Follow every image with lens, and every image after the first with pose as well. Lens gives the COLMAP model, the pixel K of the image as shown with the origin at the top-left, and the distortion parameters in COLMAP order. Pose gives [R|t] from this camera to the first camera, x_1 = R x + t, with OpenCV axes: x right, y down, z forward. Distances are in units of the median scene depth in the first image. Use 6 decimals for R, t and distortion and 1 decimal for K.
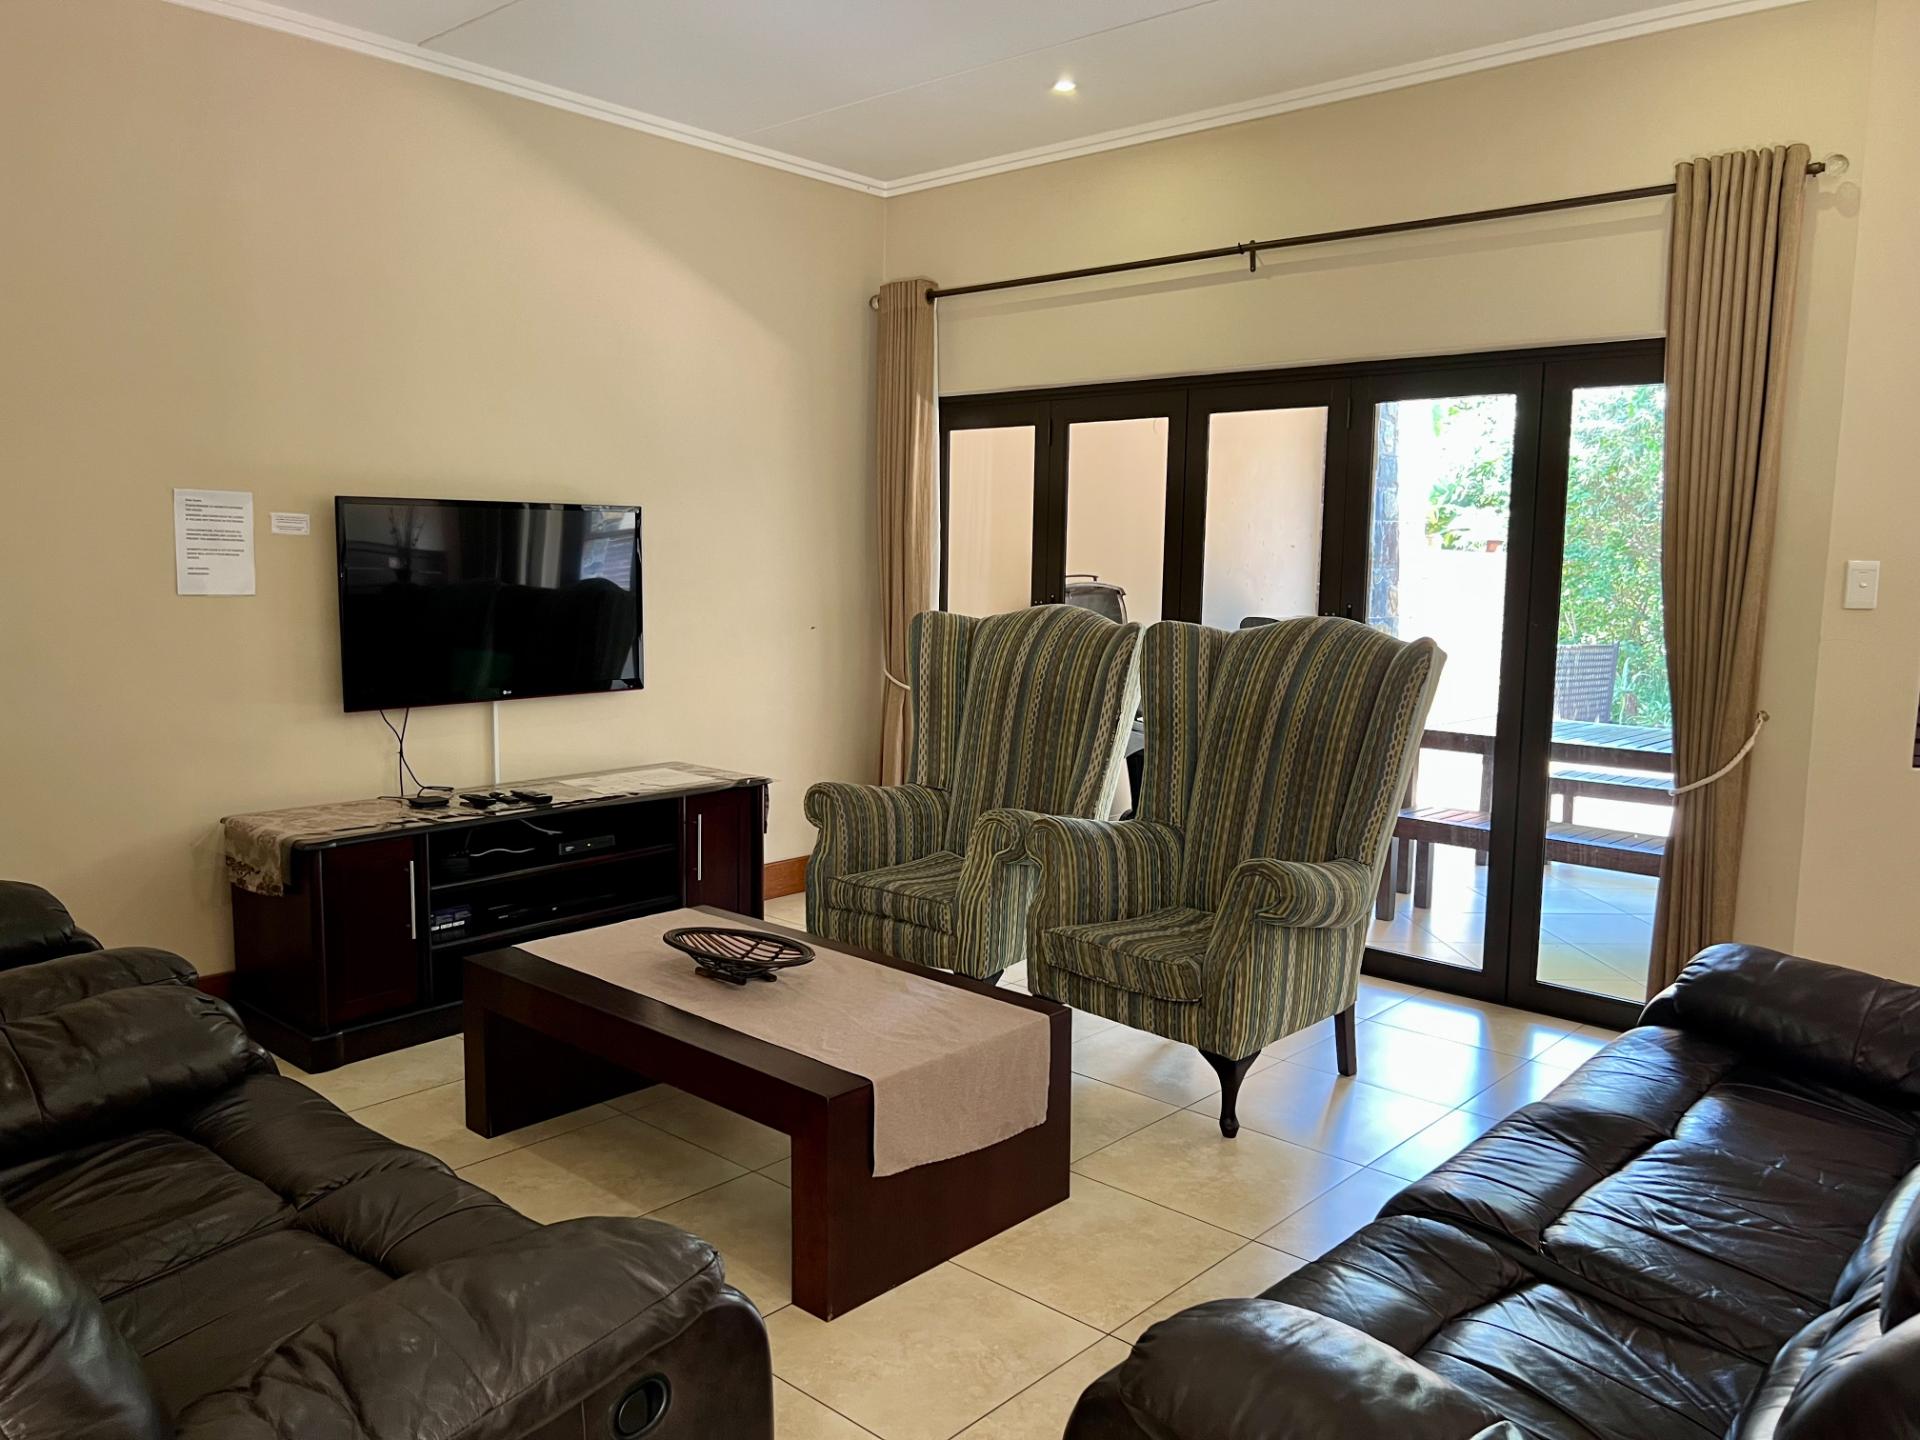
lens RADIAL K [[1473.4, 0, 960.0], [0, 1473.4, 720.0], [0, 0, 1]] dist [0.073528, -0.069329]
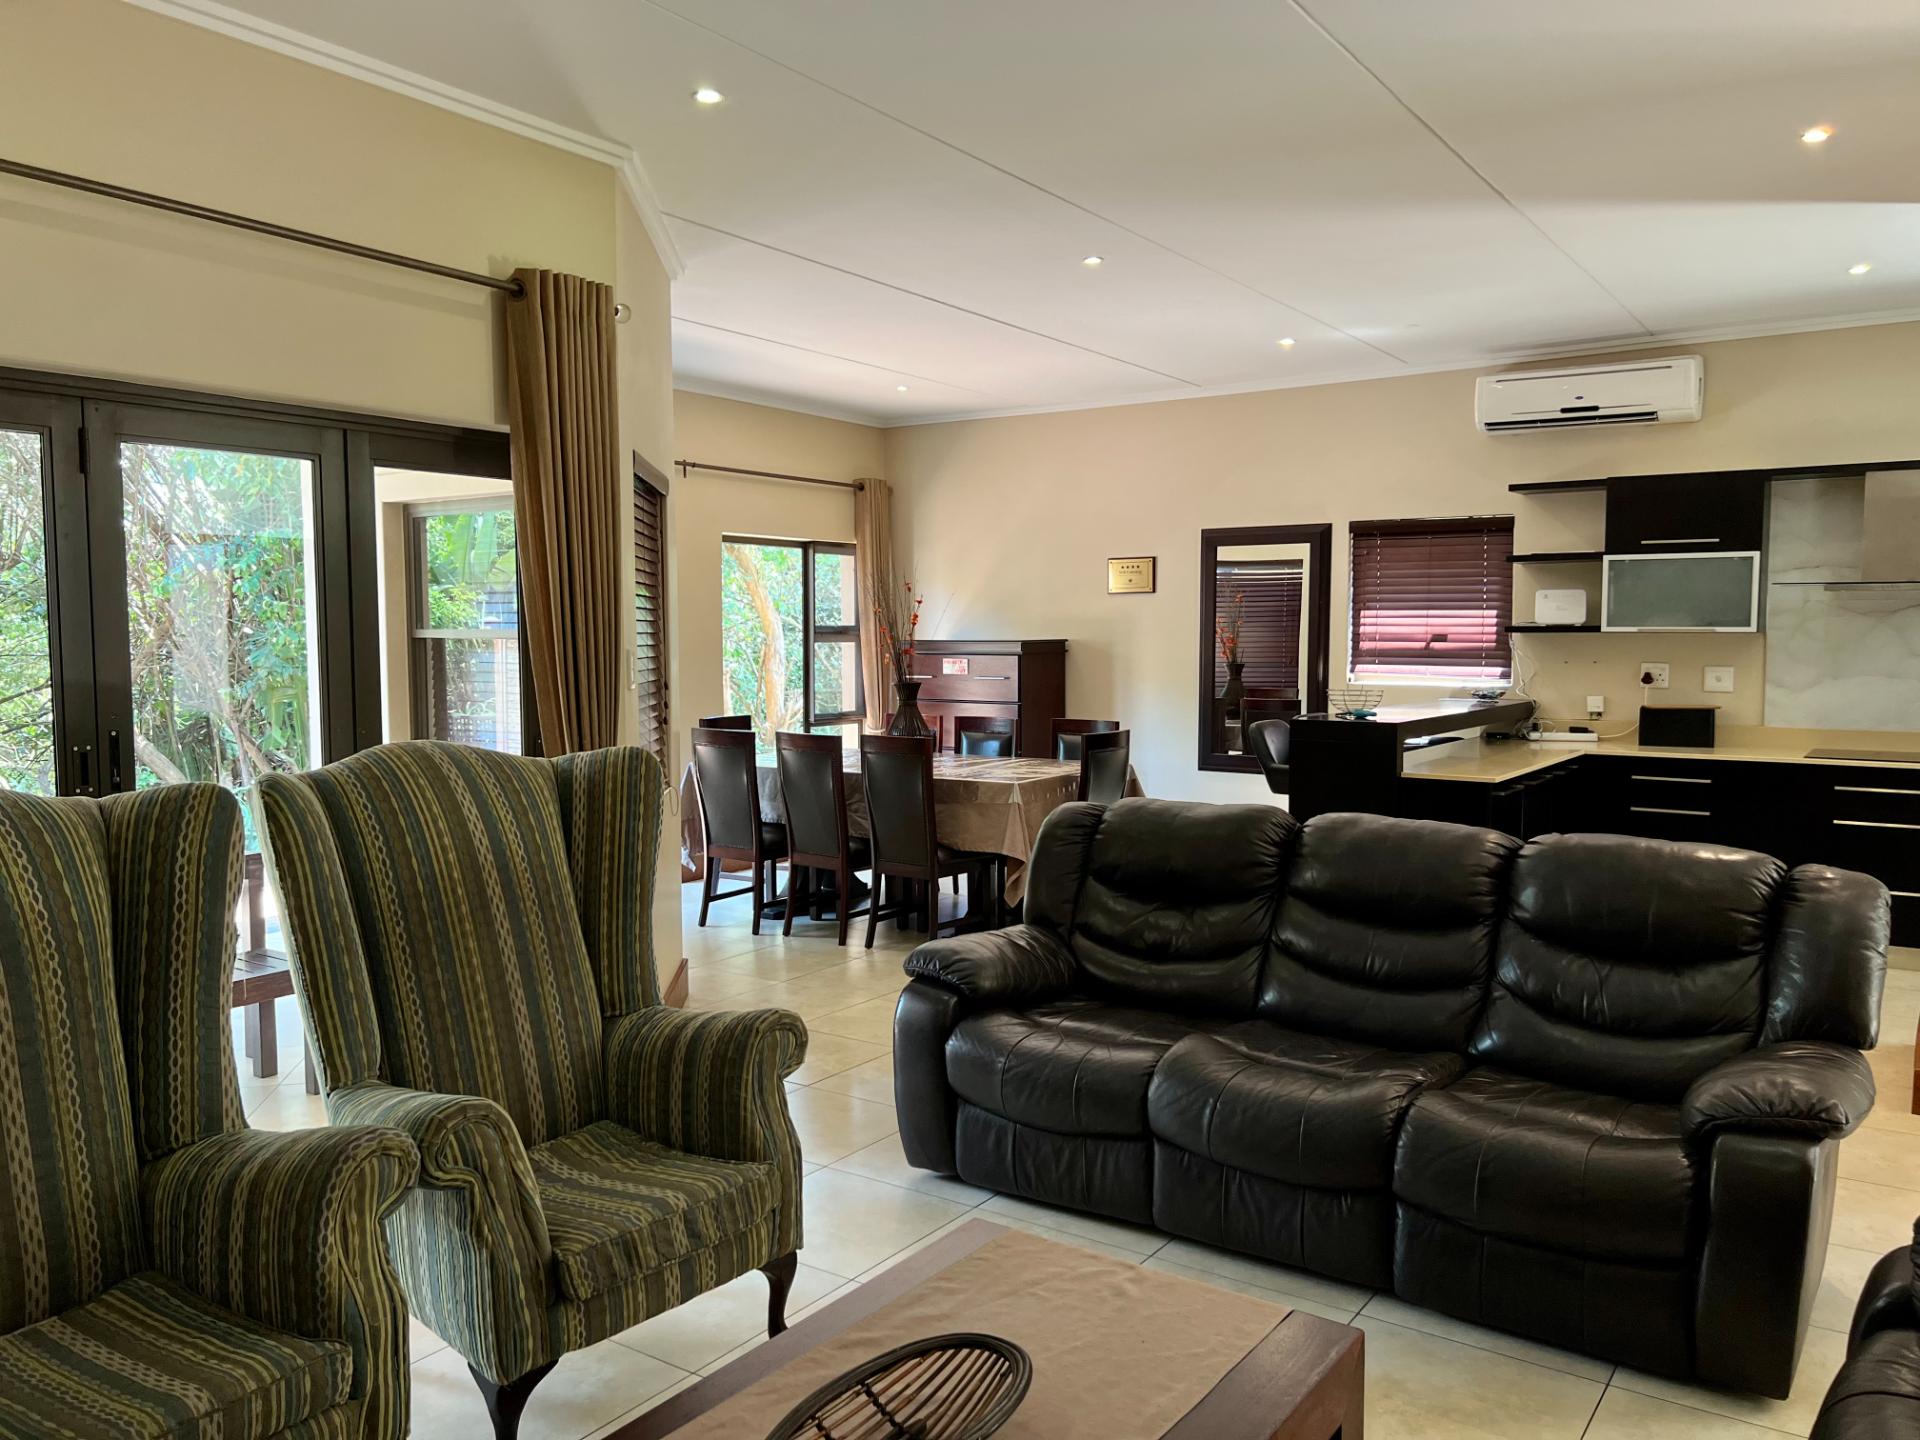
lens RADIAL K [[1473.4, 0, 960.0], [0, 1473.4, 720.0], [0, 0, 1]] dist [0.073528, -0.069329]
pose [[-0.113348, -0.079861, 0.990341, -0.534577], [0.106617, 0.990031, 0.092039, -0.119063], [-0.987818, 0.116019, -0.103703, 0.783604]]
